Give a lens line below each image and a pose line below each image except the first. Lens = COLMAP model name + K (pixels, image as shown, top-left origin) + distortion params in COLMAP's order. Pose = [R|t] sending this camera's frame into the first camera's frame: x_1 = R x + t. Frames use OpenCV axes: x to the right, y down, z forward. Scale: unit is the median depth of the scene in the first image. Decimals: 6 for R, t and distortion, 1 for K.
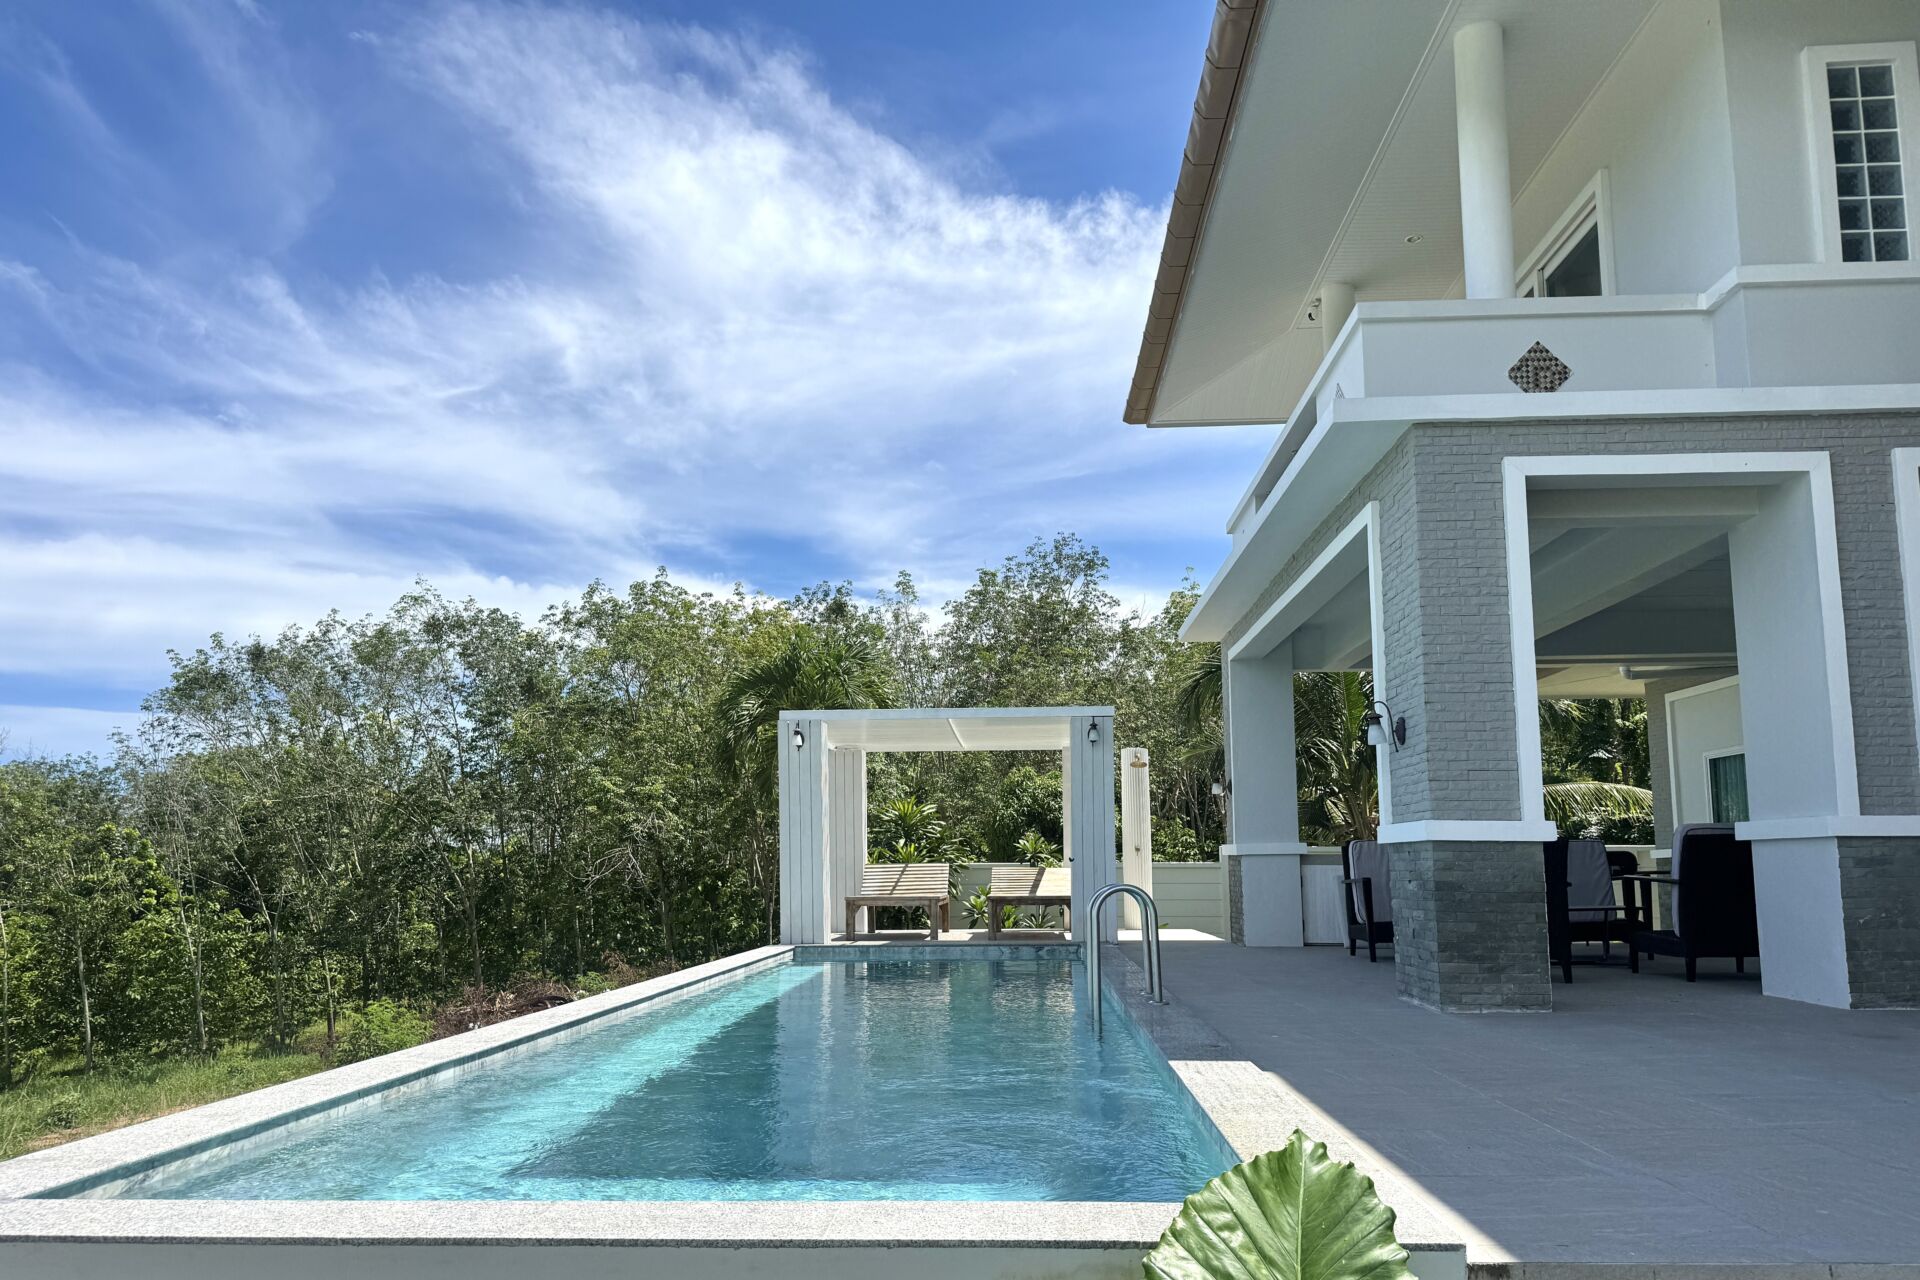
lens RADIAL K [[1423.3, 0, 960.0], [0, 1423.3, 640.0], [0, 0, 1]] dist [0.000329, -0.001257]
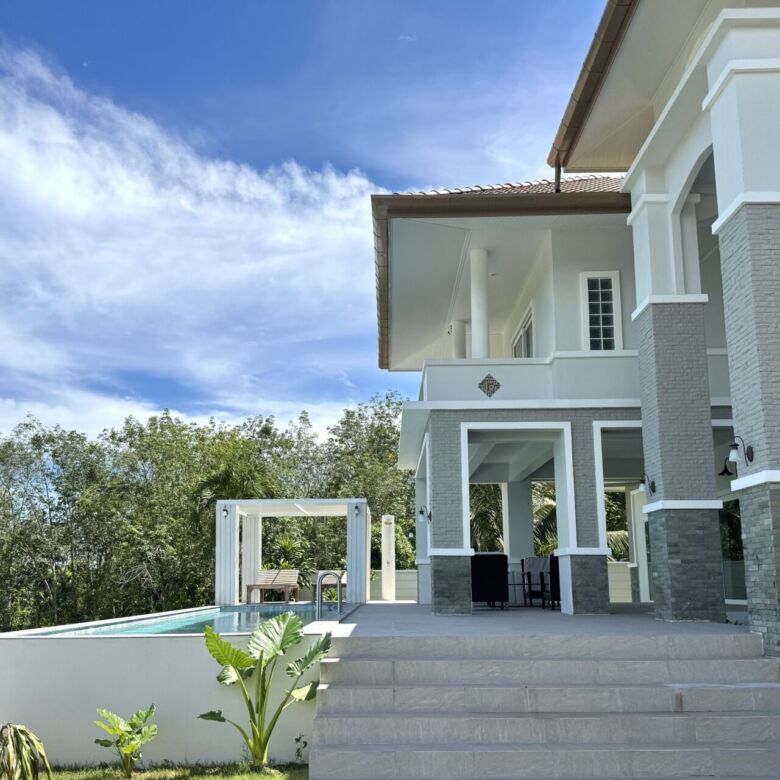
lens RADIAL K [[896.4, 0, 390.0], [0, 896.4, 390.0], [0, 0, 1]] dist [0.129046, -0.442241]
pose [[0.999313, 0.008930, 0.035958, 0.033205], [-0.007107, 0.998698, -0.050515, -0.019592], [-0.036362, 0.050225, 0.998076, -0.161360]]
